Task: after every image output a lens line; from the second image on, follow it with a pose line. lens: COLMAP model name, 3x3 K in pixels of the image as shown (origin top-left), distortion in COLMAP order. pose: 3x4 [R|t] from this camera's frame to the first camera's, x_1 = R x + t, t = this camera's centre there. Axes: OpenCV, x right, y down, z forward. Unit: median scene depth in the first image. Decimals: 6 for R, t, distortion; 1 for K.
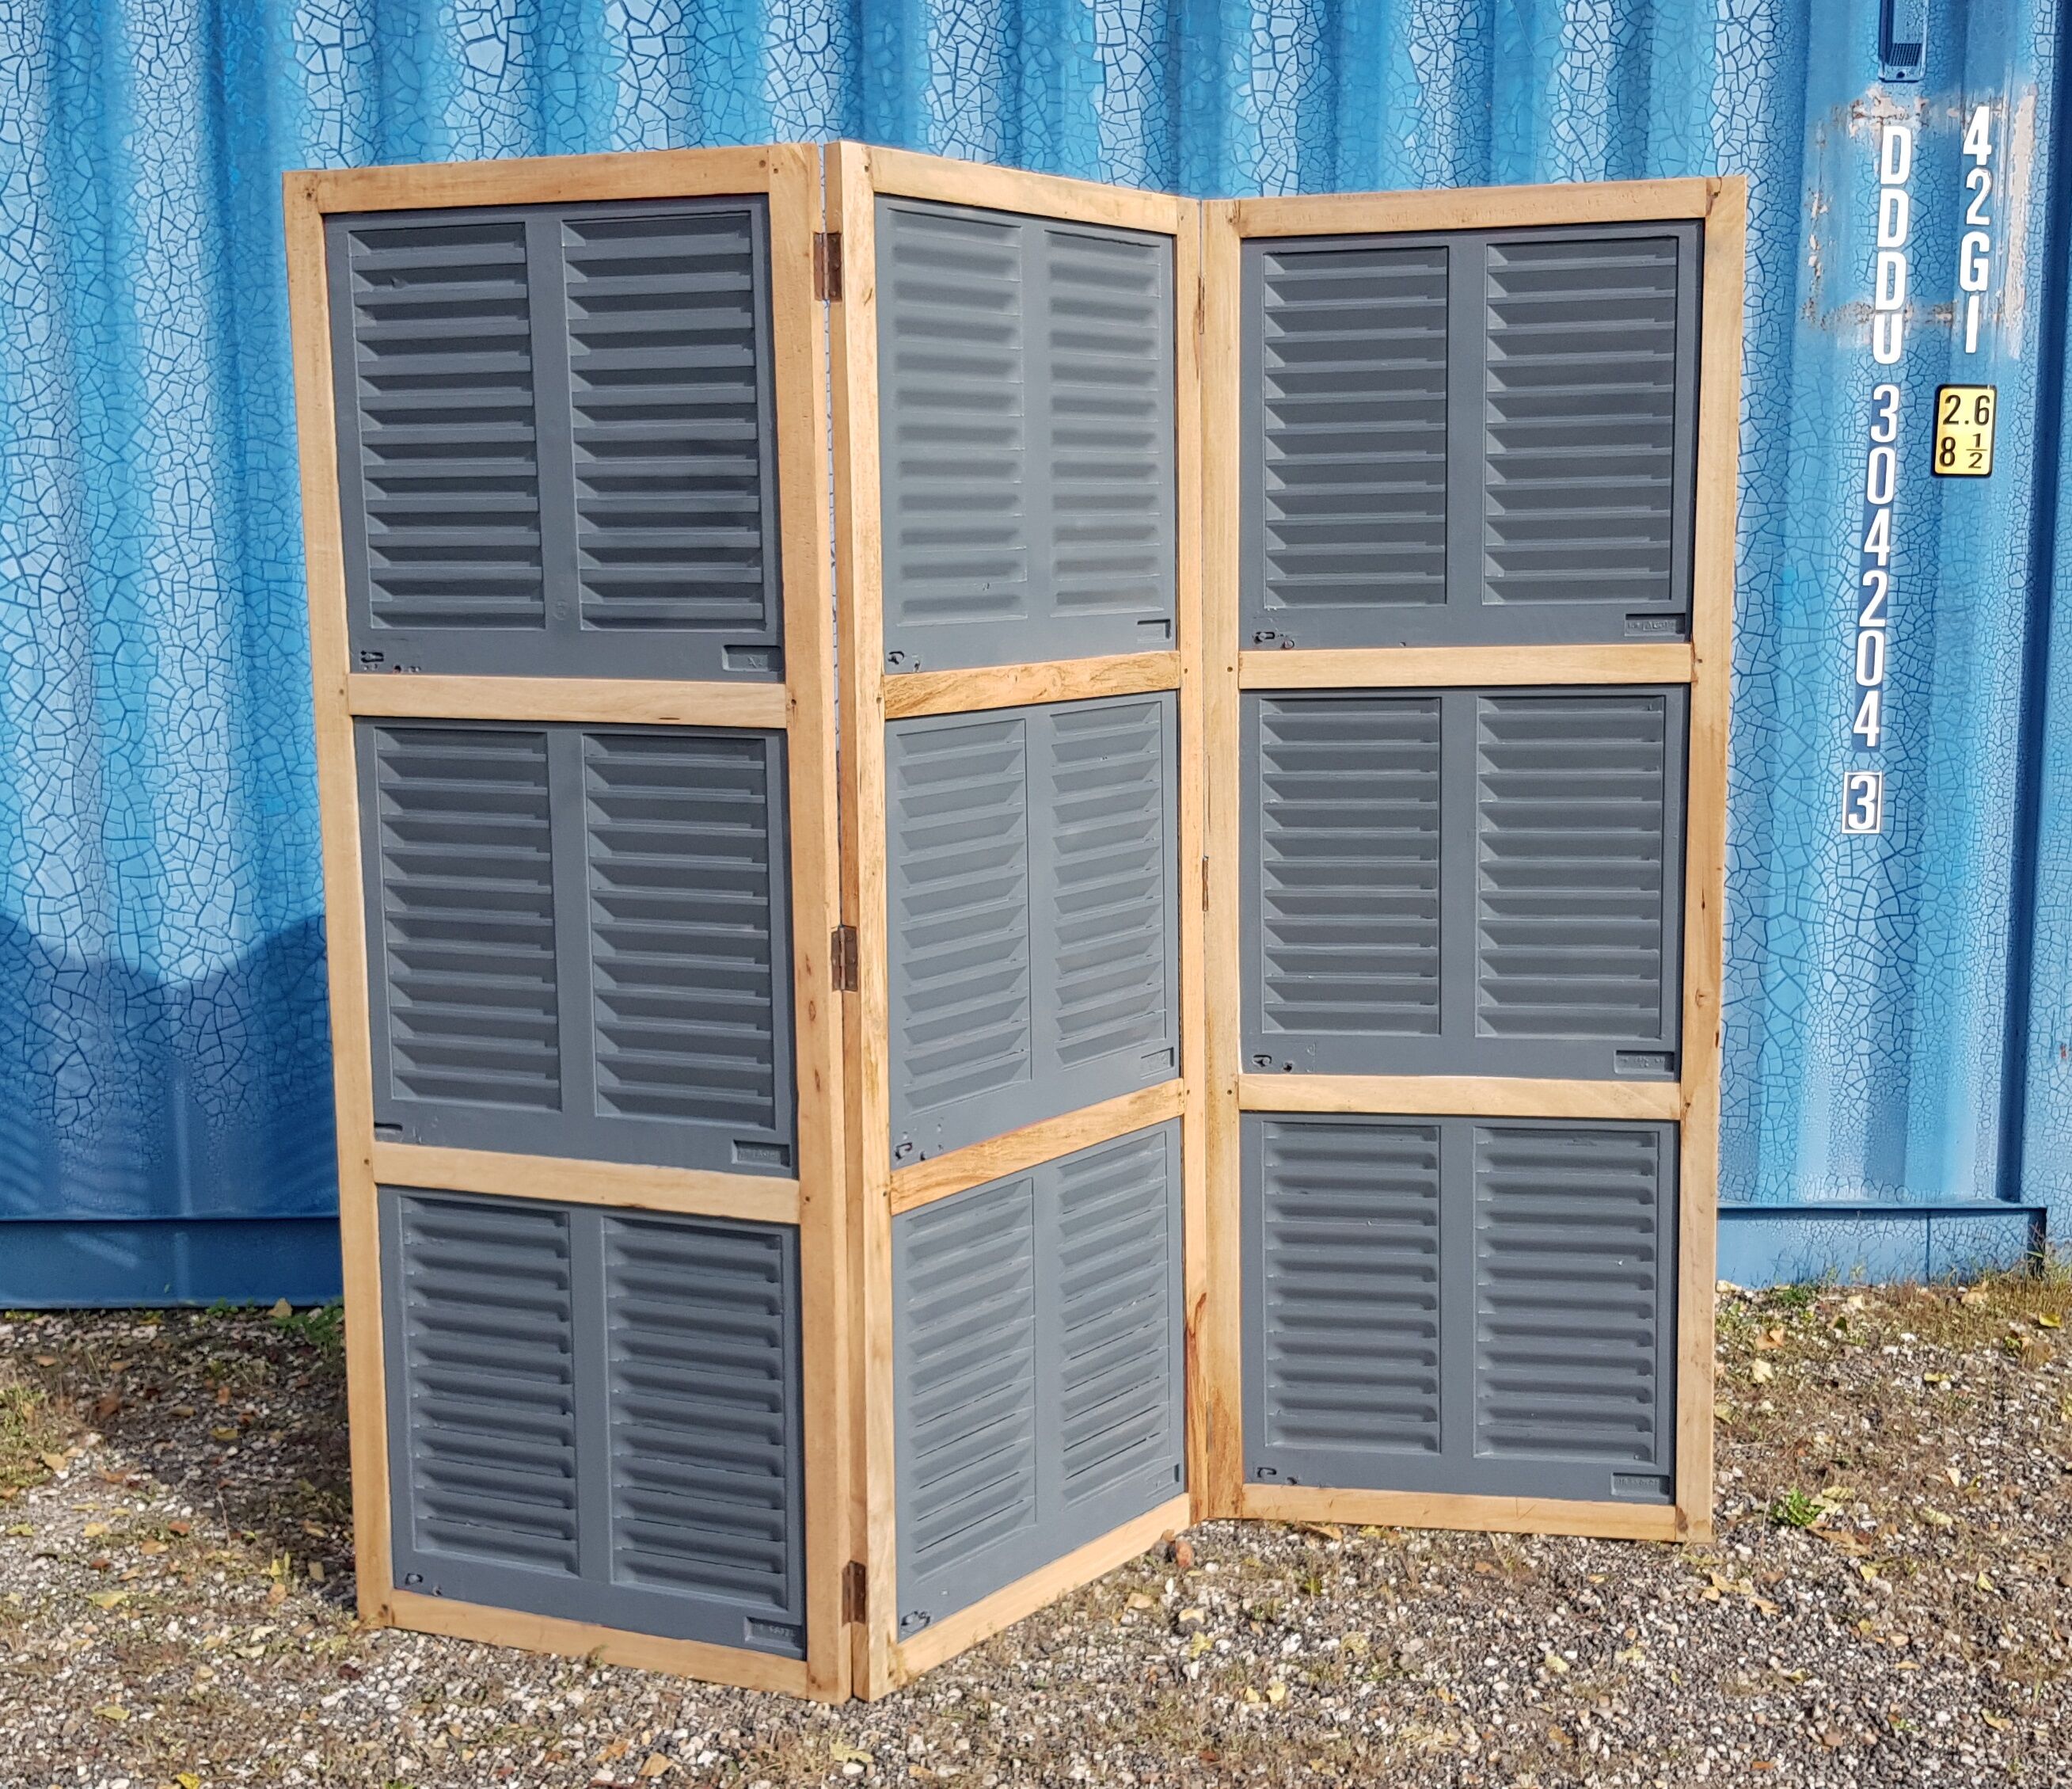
lens RADIAL K [[2496.7, 0, 1068.3], [0, 2496.7, 853.2], [0, 0, 1]] dist [0.022894, 0.000000]
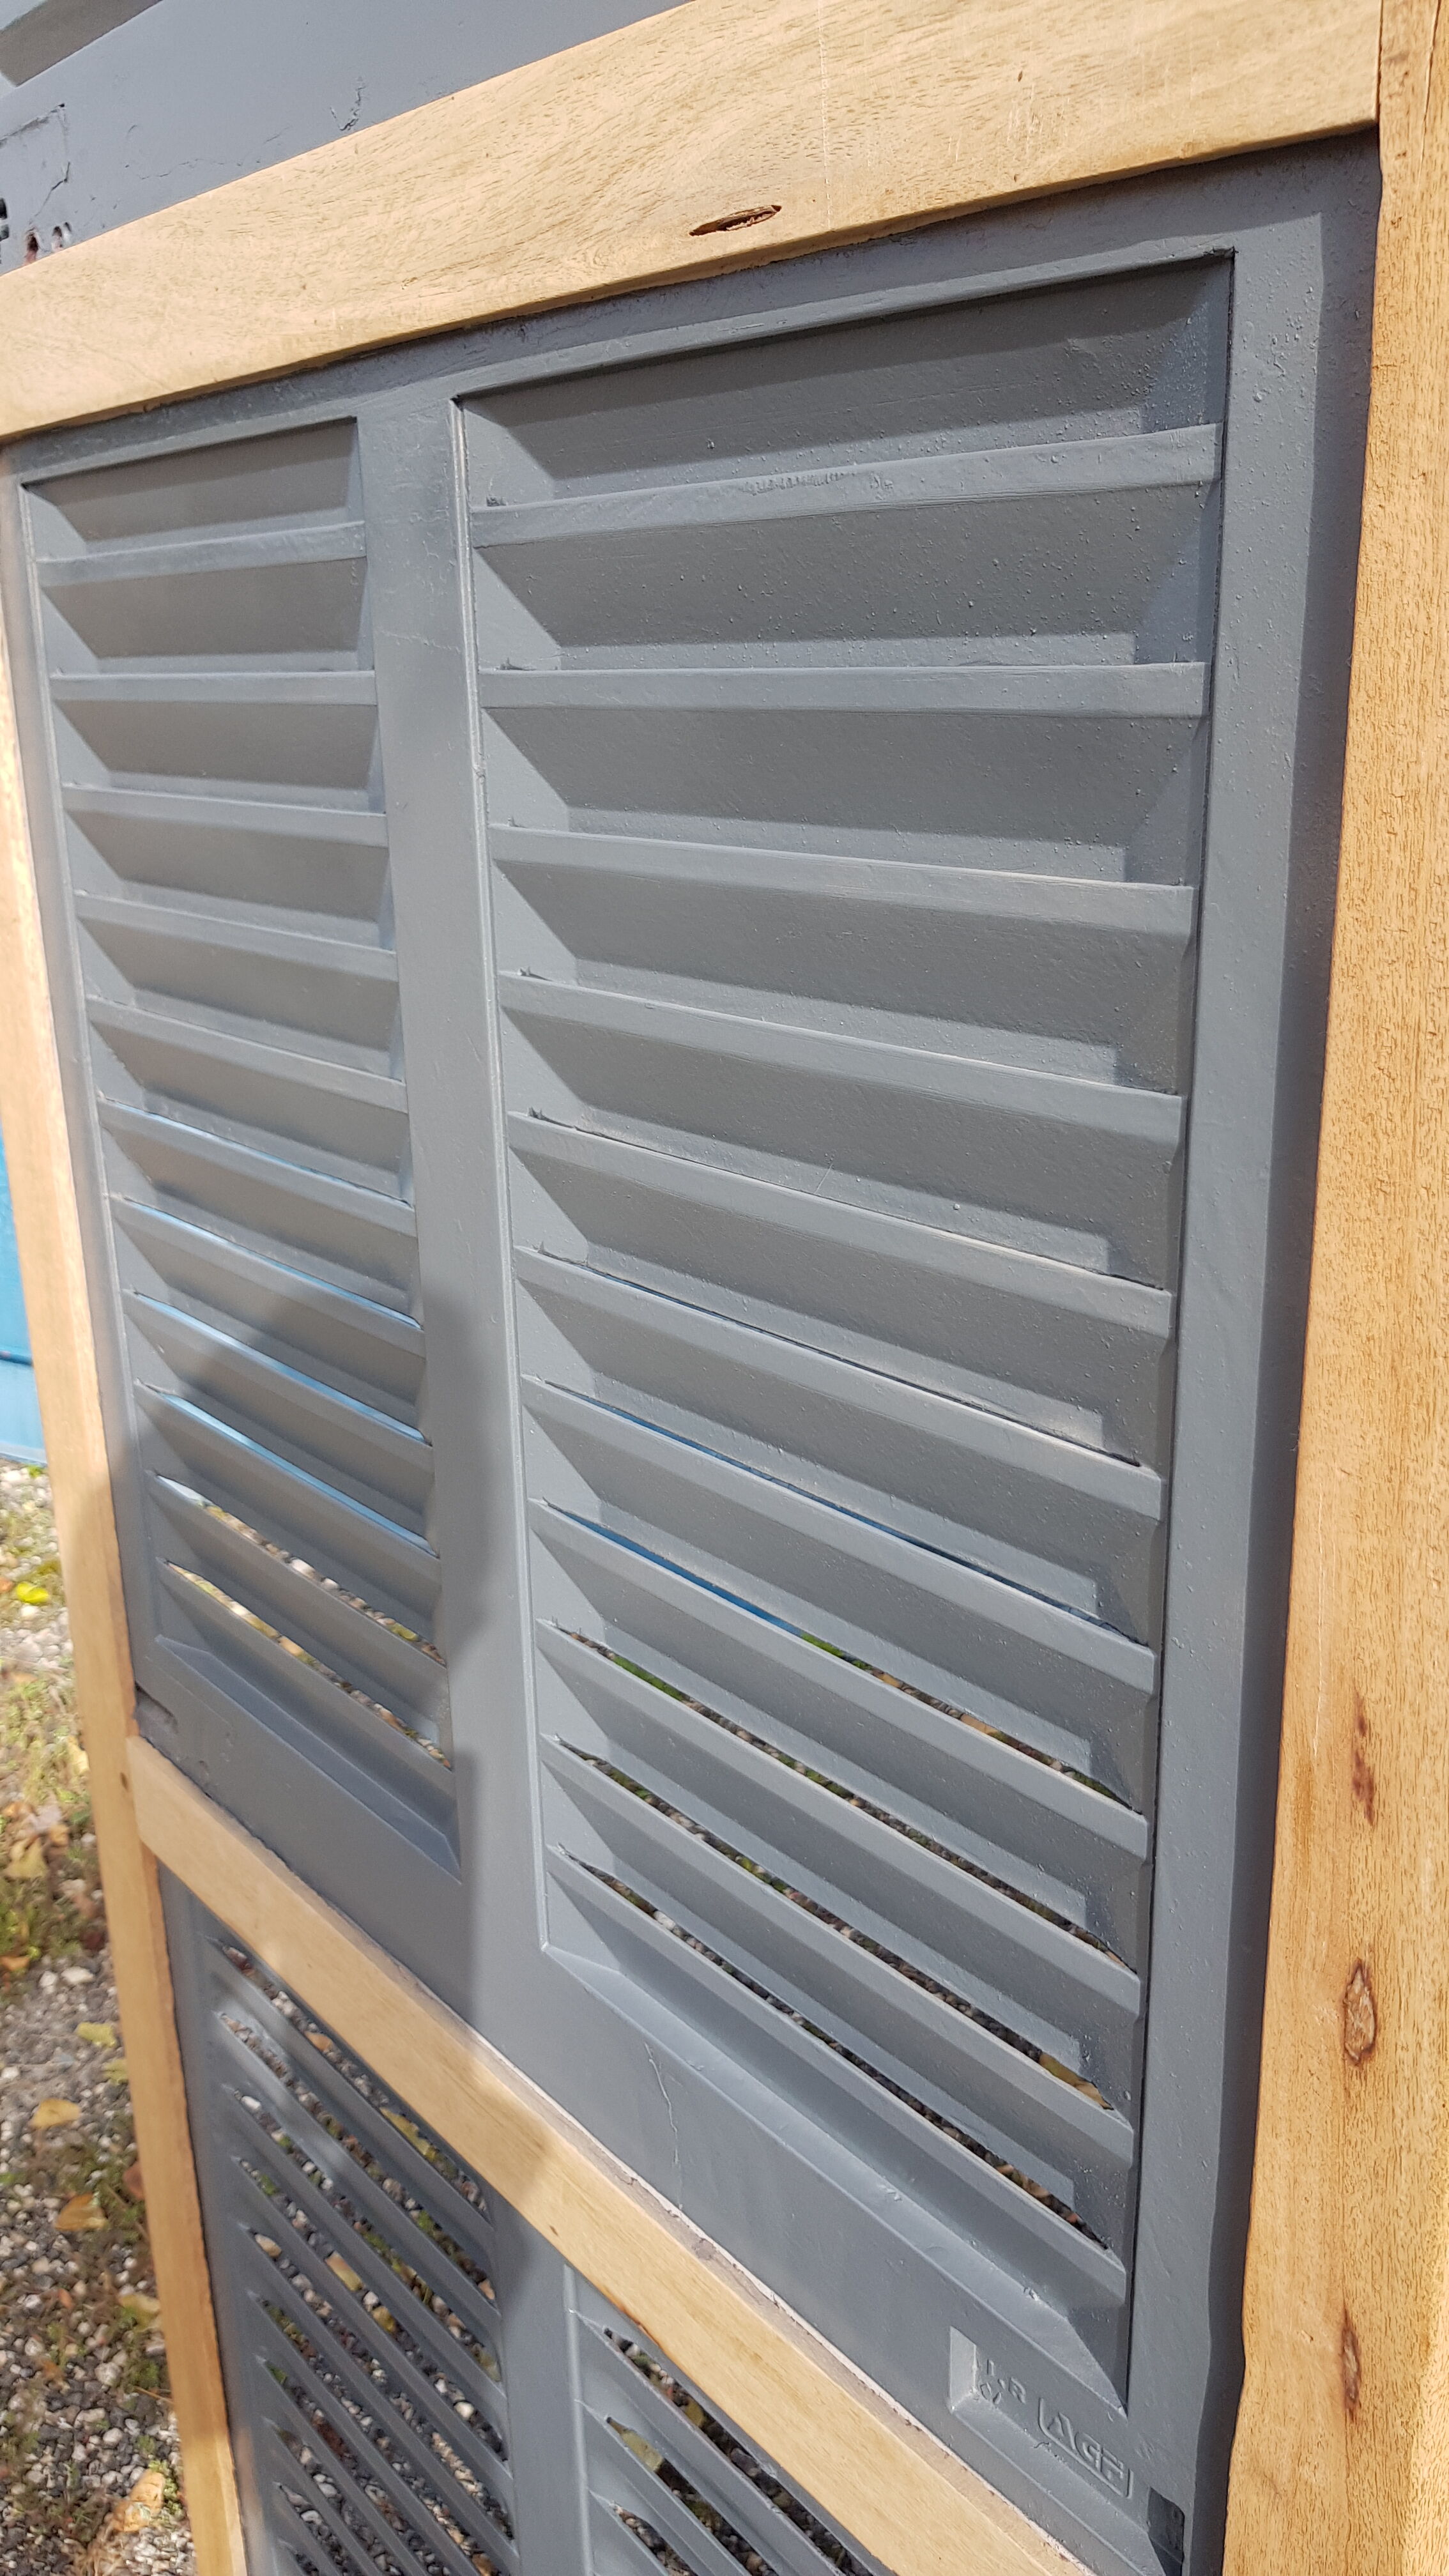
lens RADIAL K [[2016.9, 0, 733.6], [0, 2016.9, 1288.9], [0, 0, 1]] dist [0.039661, -0.087399]
pose [[0.870001, 0.140900, -0.472488, -0.056913], [-0.058358, 0.980989, 0.185083, -0.004463], [0.489583, -0.133449, 0.861684, 0.601528]]
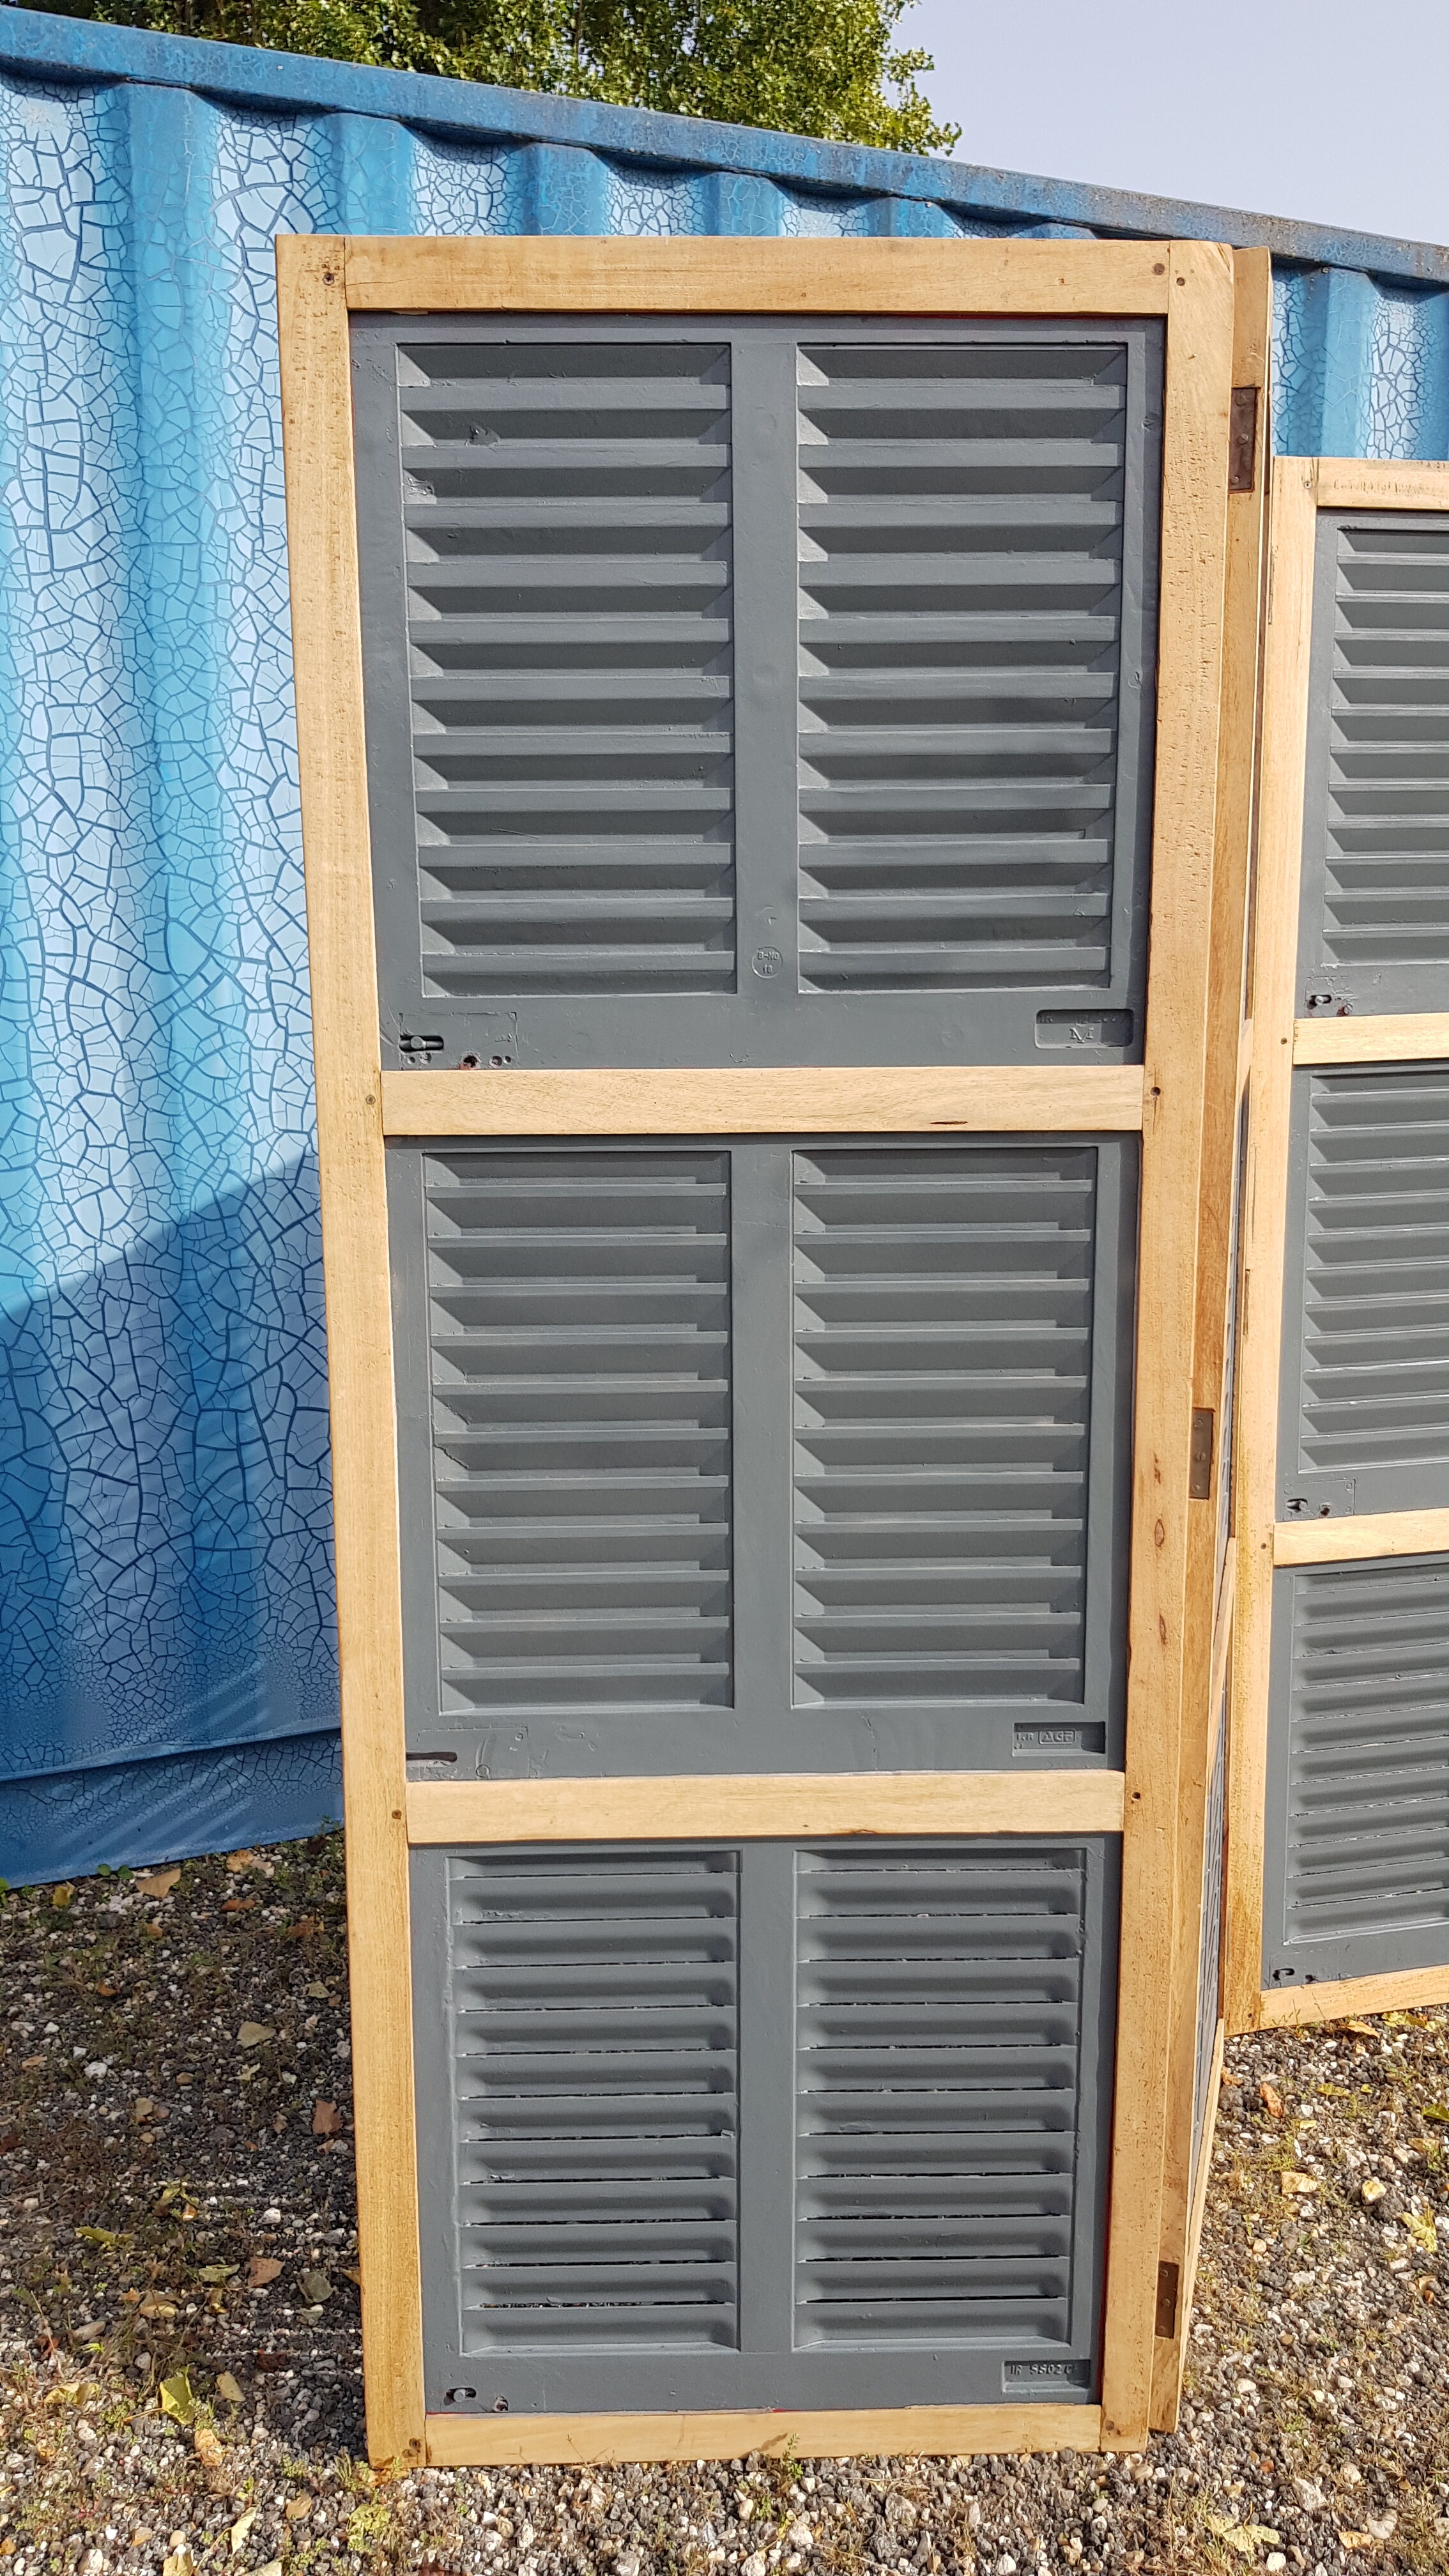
lens RADIAL K [[2016.9, 0, 705.4], [0, 2016.9, 1295.7], [0, 0, 1]] dist [0.039661, -0.087399]
pose [[0.926516, -0.064934, 0.370611, -0.295632], [0.051455, 0.997608, 0.046155, -0.025022], [-0.372722, -0.023693, 0.927641, 0.360600]]
